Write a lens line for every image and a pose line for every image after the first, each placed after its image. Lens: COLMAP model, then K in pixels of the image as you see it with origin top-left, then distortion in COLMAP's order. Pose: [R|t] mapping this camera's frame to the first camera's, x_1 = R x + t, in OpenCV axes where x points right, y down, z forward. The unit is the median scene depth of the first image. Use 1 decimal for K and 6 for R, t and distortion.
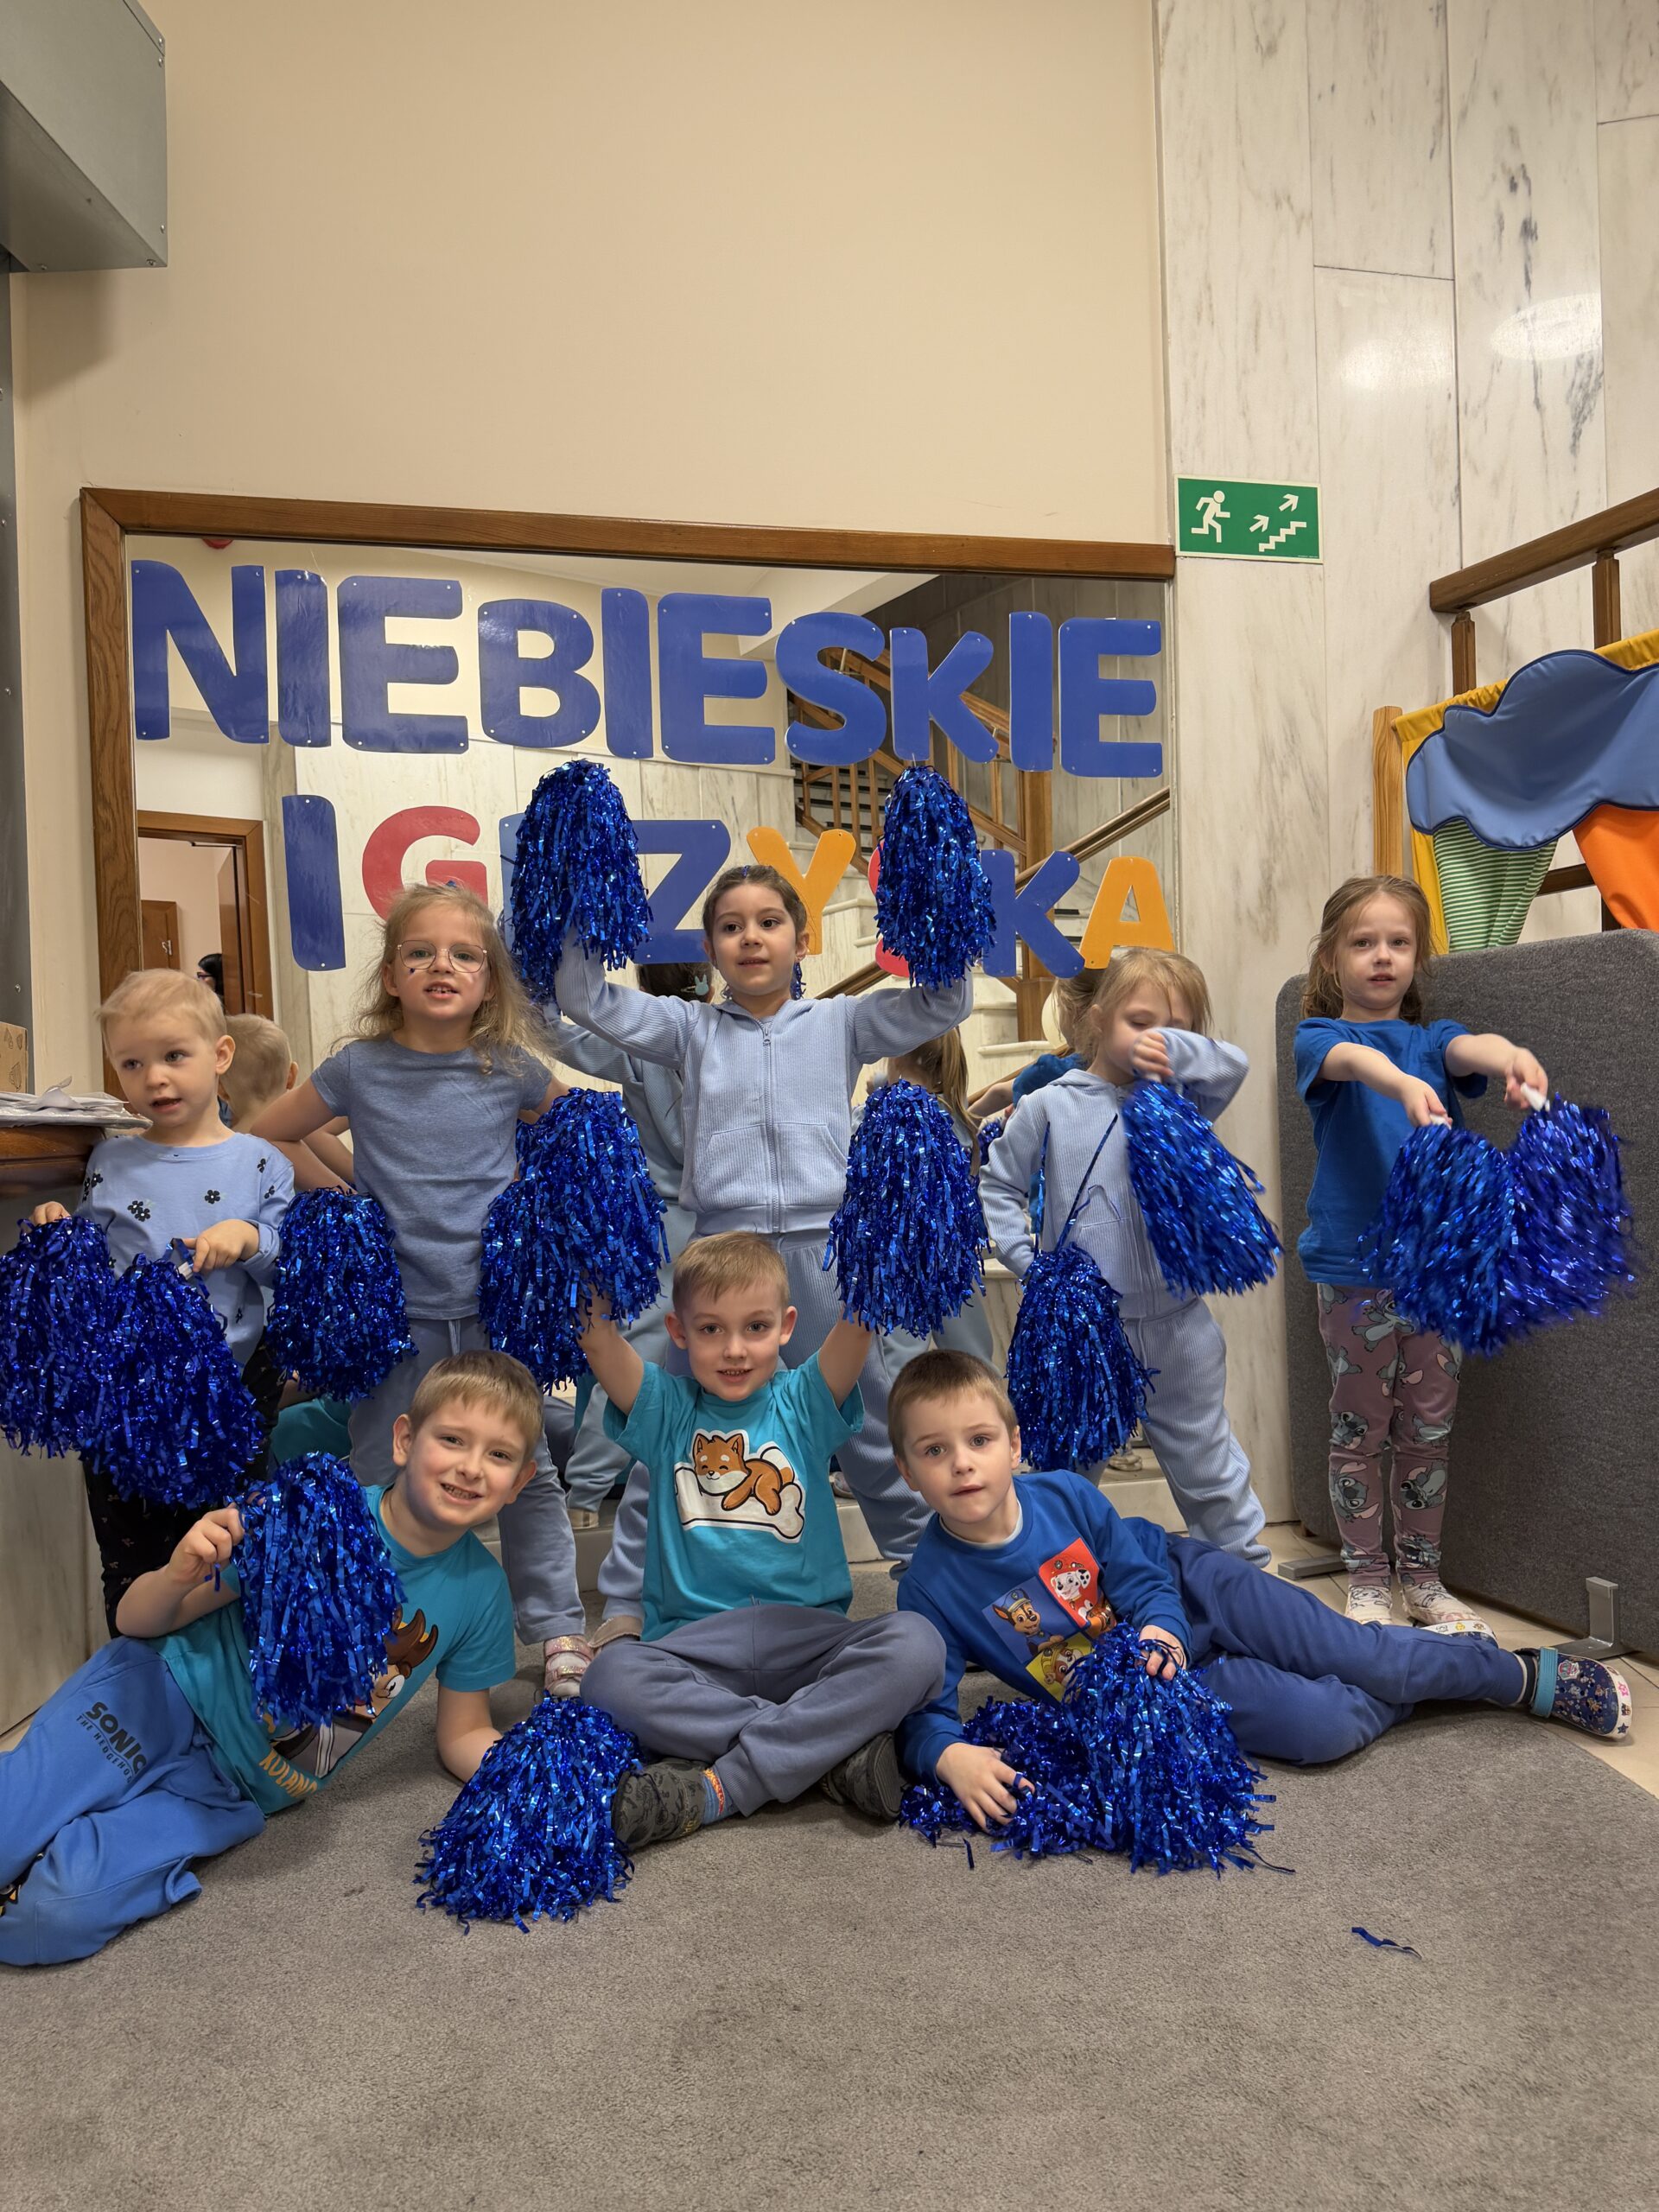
lens RADIAL K [[1548.7, 0, 830.9], [0, 1548.7, 1112.4], [0, 0, 1]] dist [-0.045934, 0.004075]
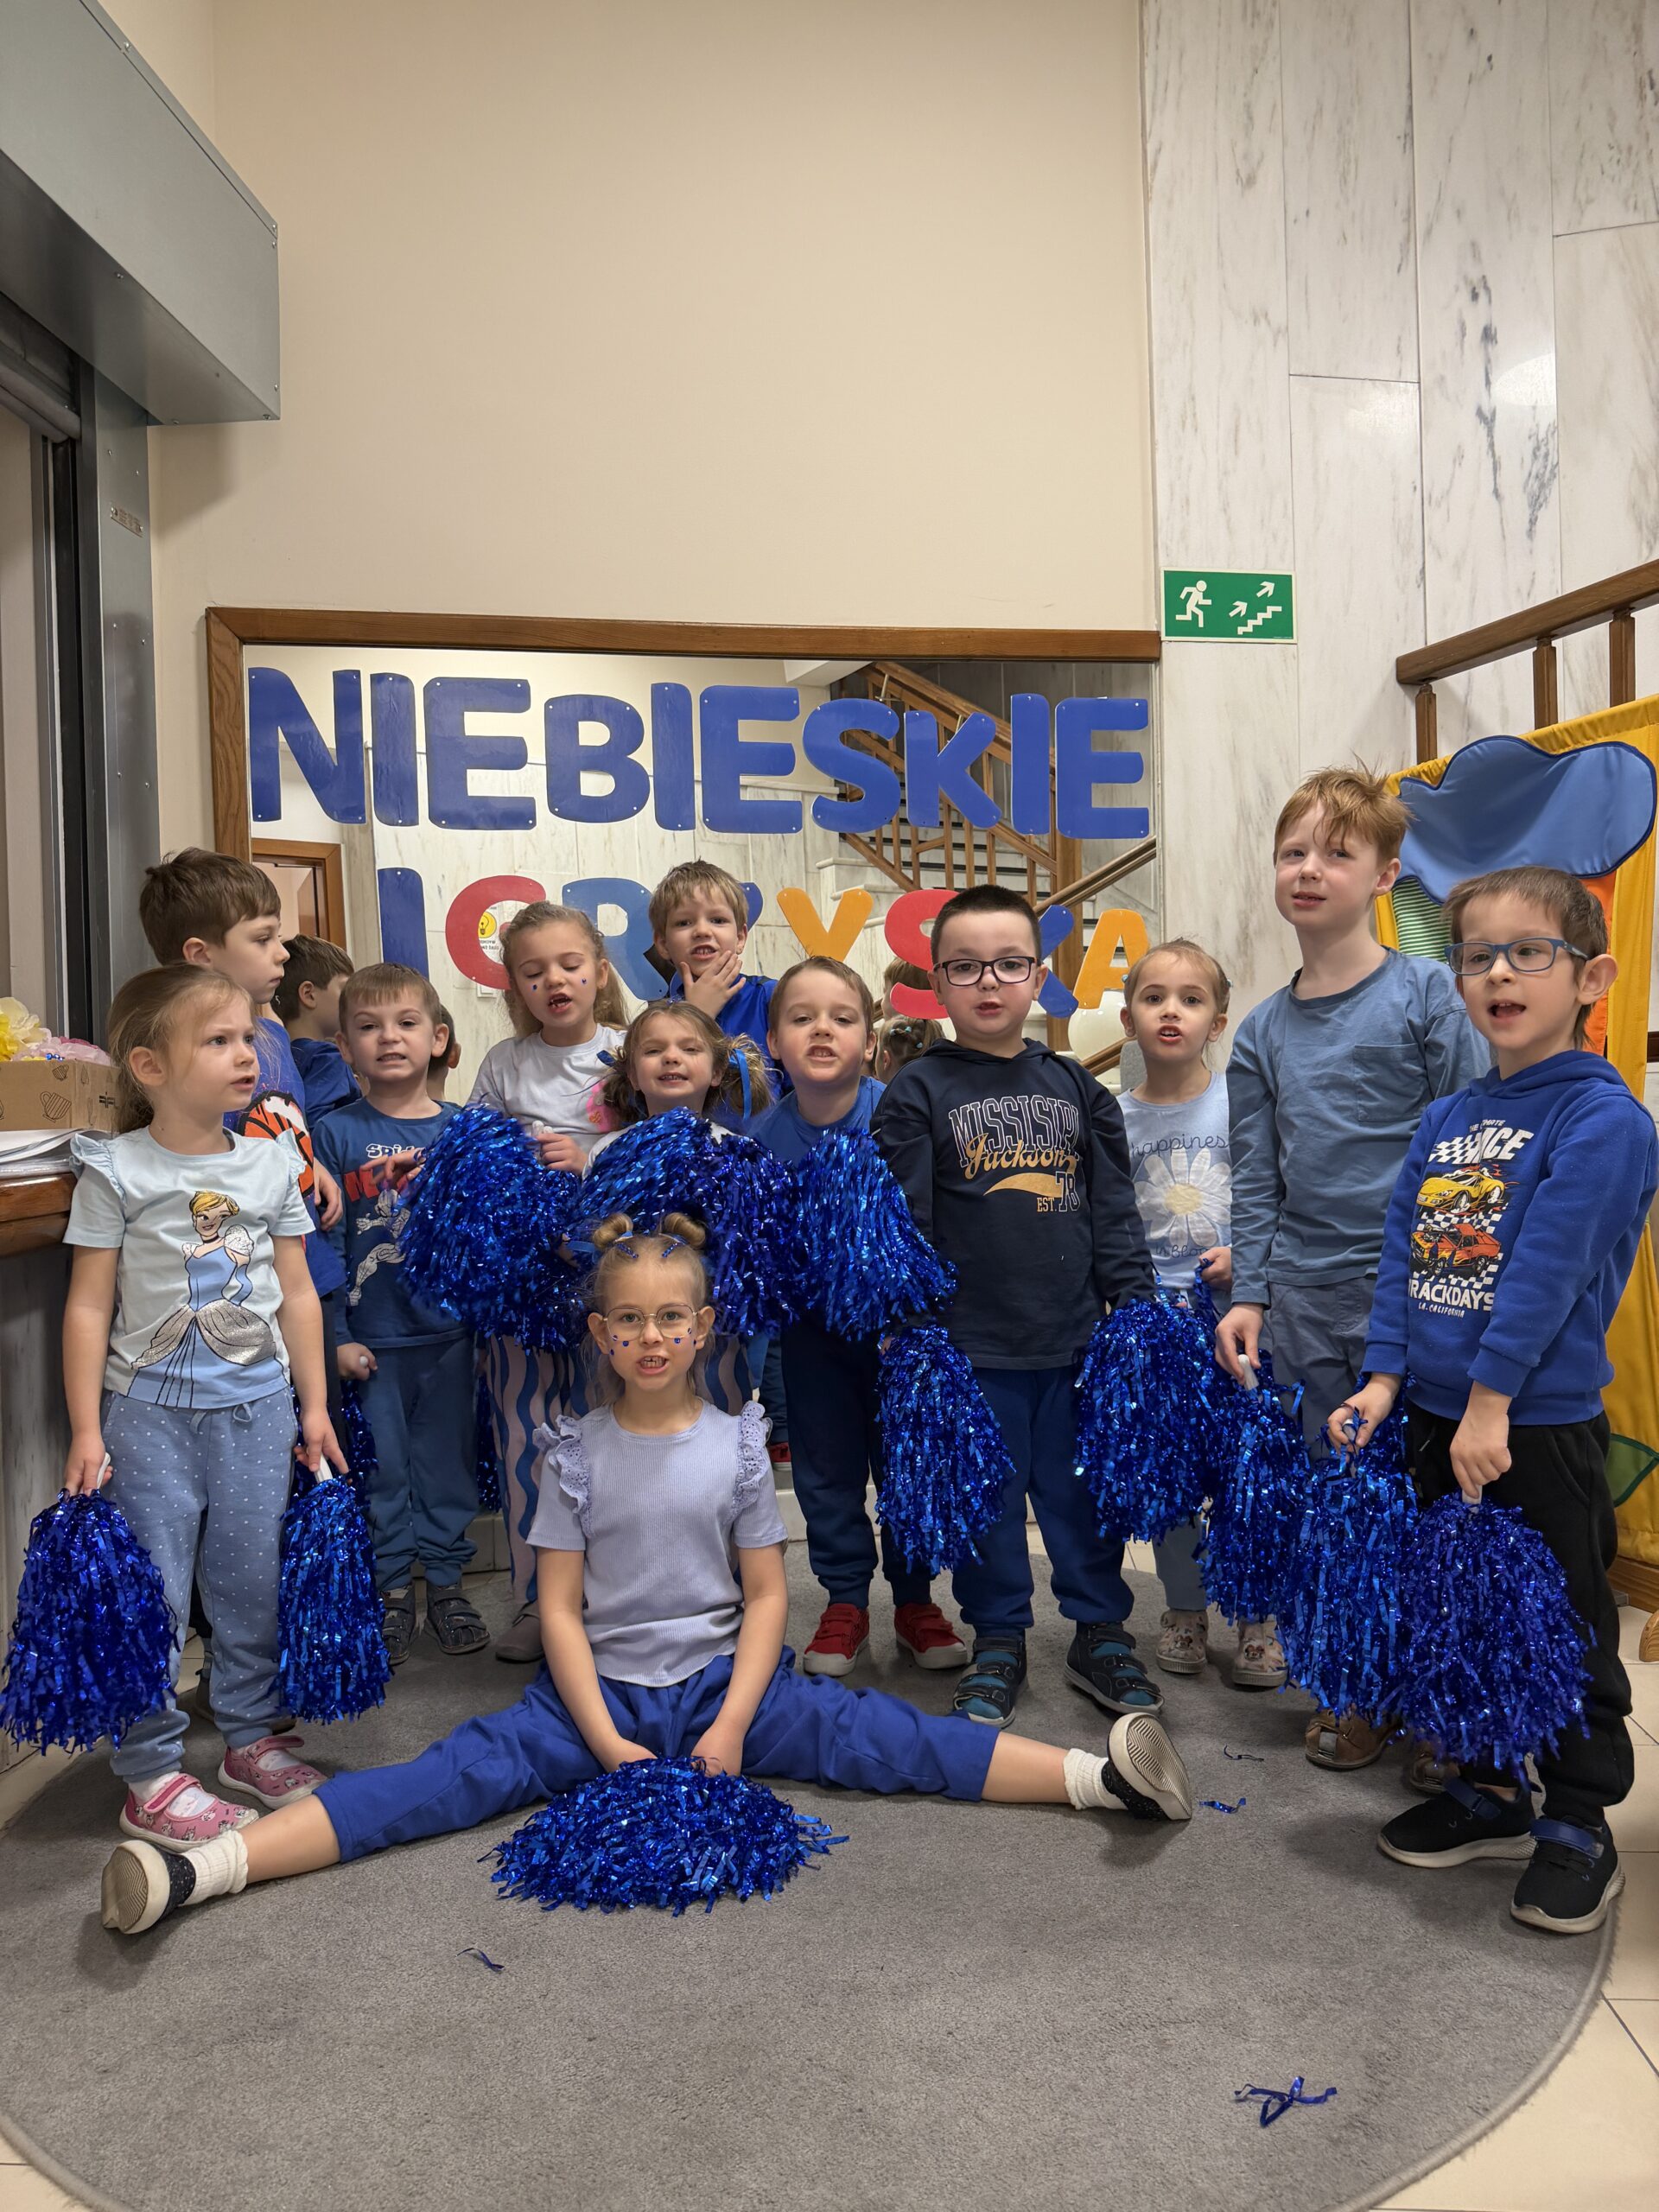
lens RADIAL K [[1548.7, 0, 831.5], [0, 1548.7, 1100.7], [0, 0, 1]] dist [-0.045934, 0.004075]
pose [[0.999339, 0.001877, -0.036298, 0.025339], [-0.001801, 0.999996, 0.002140, -0.028765], [0.036302, -0.002073, 0.999339, -0.131518]]
